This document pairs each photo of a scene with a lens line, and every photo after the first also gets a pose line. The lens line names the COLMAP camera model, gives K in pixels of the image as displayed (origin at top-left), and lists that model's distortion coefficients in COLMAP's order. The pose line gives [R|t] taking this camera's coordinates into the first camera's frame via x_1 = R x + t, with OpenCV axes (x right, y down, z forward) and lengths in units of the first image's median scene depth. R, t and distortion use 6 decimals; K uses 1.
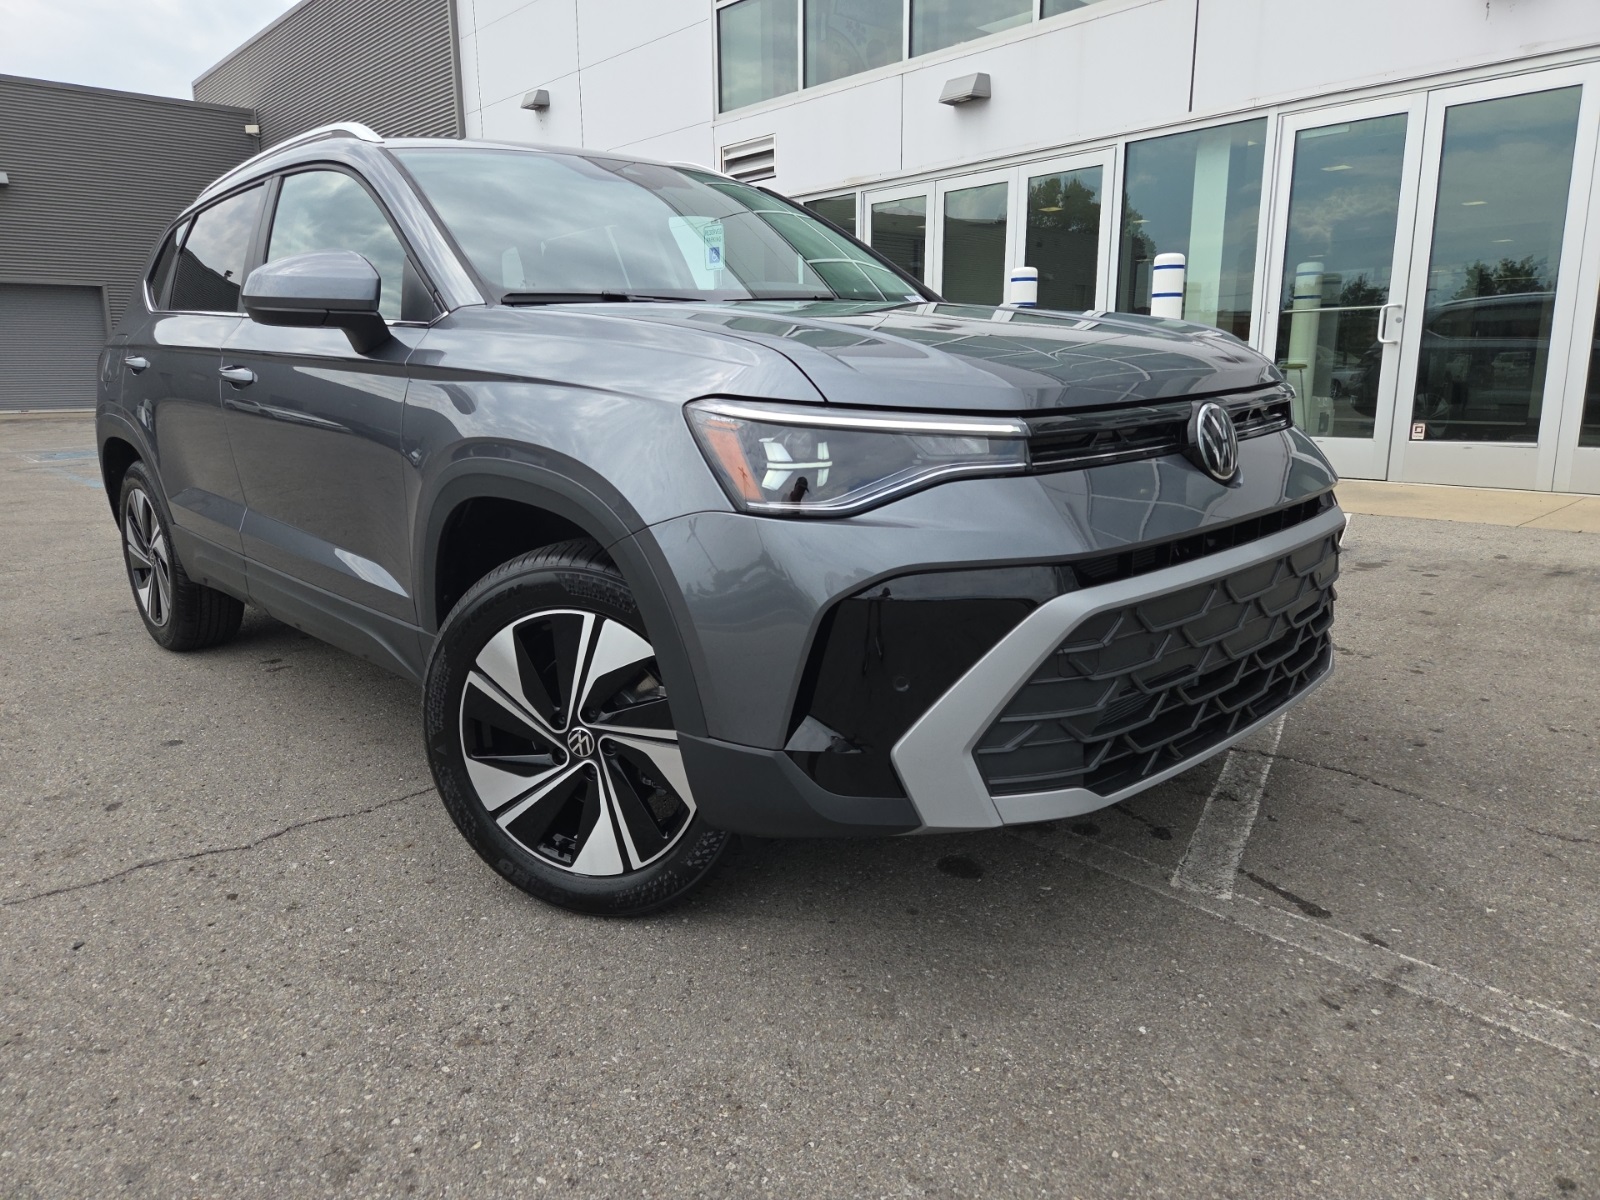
lens RADIAL K [[1068.8, 0, 785.4], [0, 1068.8, 580.0], [0, 0, 1]] dist [0.082862, -0.071082]
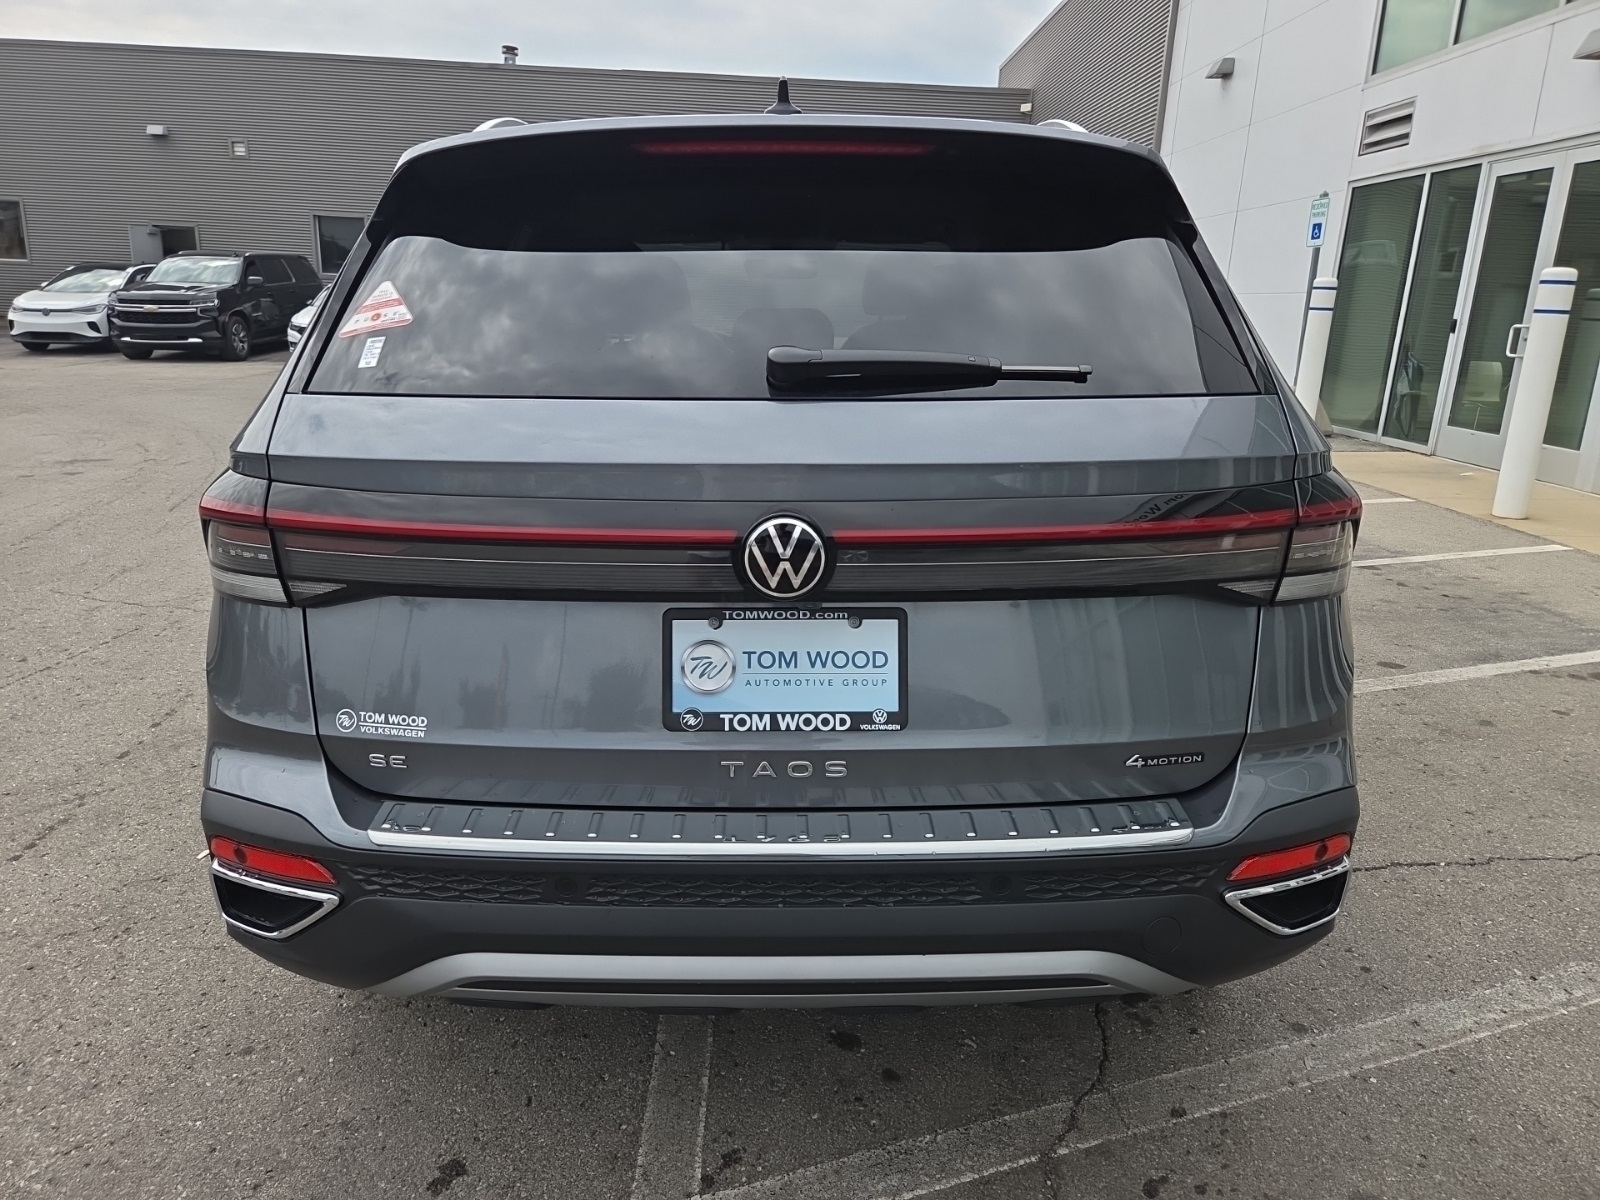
lens RADIAL K [[1068.8, 0, 785.4], [0, 1068.8, 580.0], [0, 0, 1]] dist [0.082862, -0.071082]
pose [[0.755893, 0.201356, -0.622962, 1.290002], [-0.172364, 0.979167, 0.107345, -0.152104], [0.631598, 0.026235, 0.774852, -0.103947]]
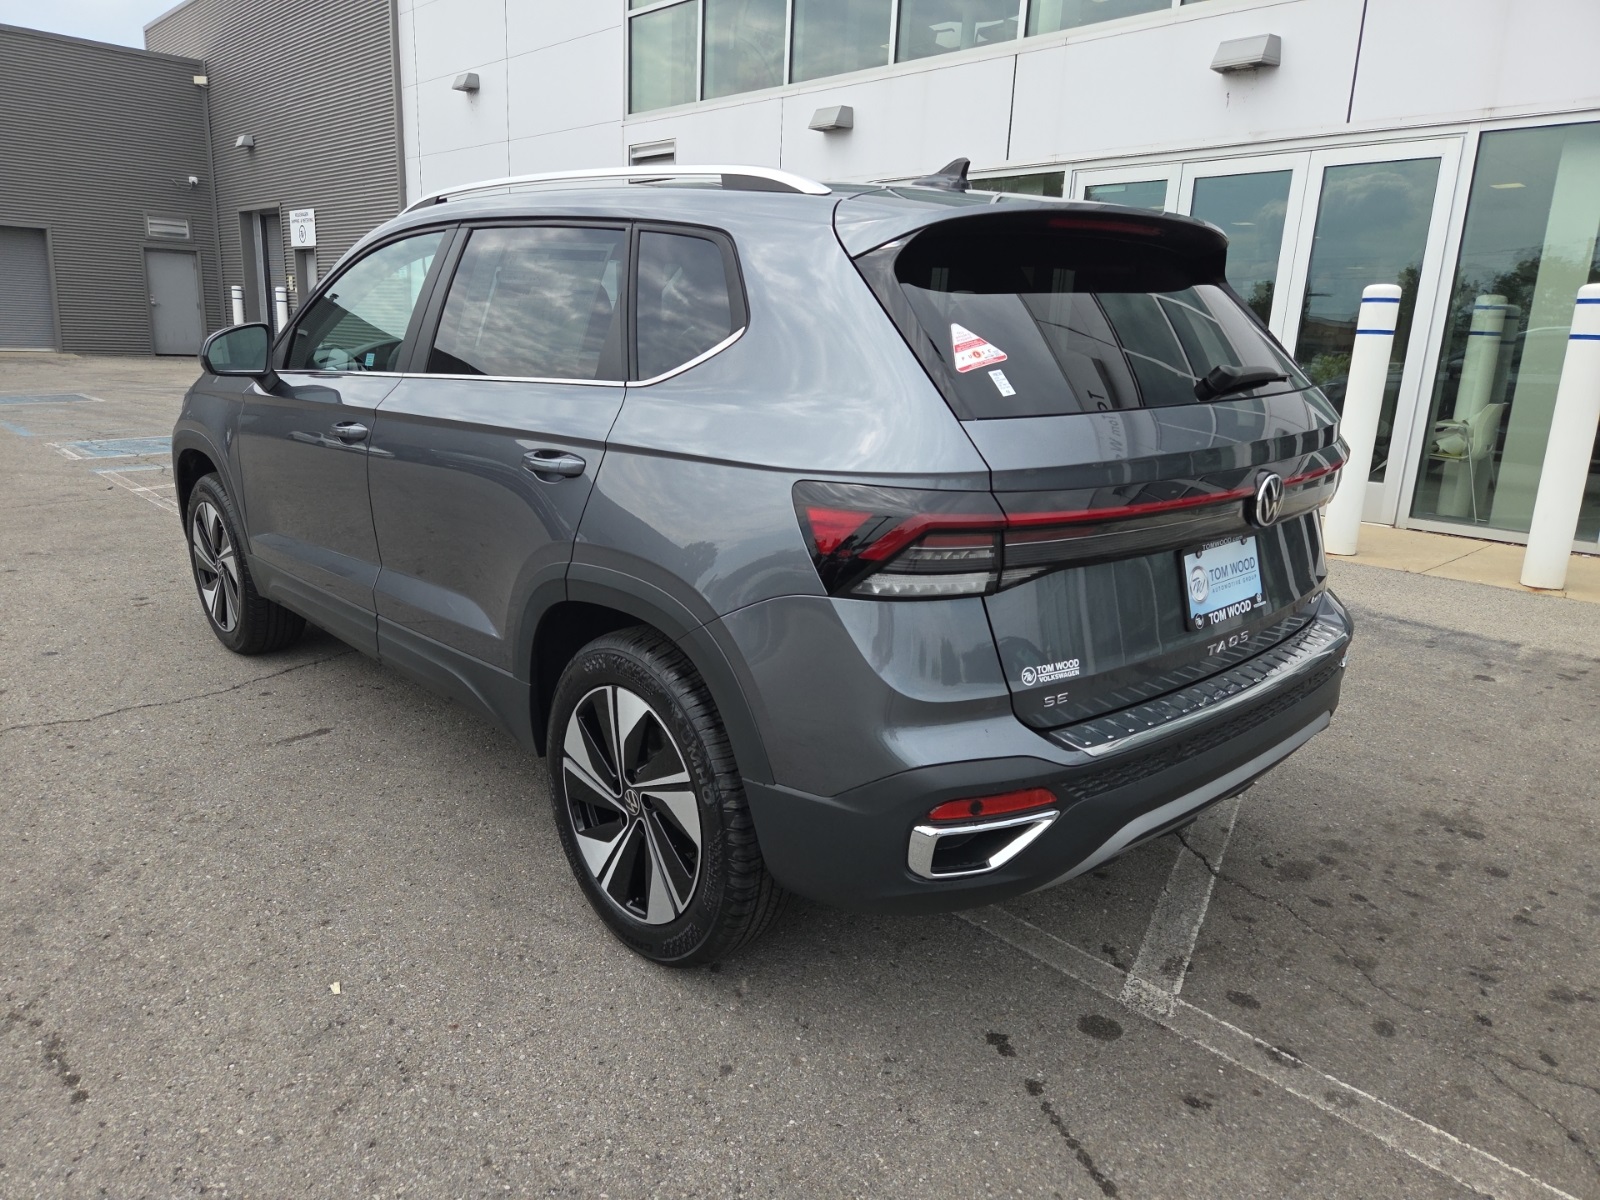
lens RADIAL K [[1070.7, 0, 792.0], [0, 1070.7, 581.2], [0, 0, 1]] dist [0.079611, -0.069442]
pose [[0.998272, 0.043524, 0.039481, 0.450433], [-0.044780, 0.998499, 0.031530, -0.038673], [-0.038049, -0.033244, 0.998723, -0.589714]]
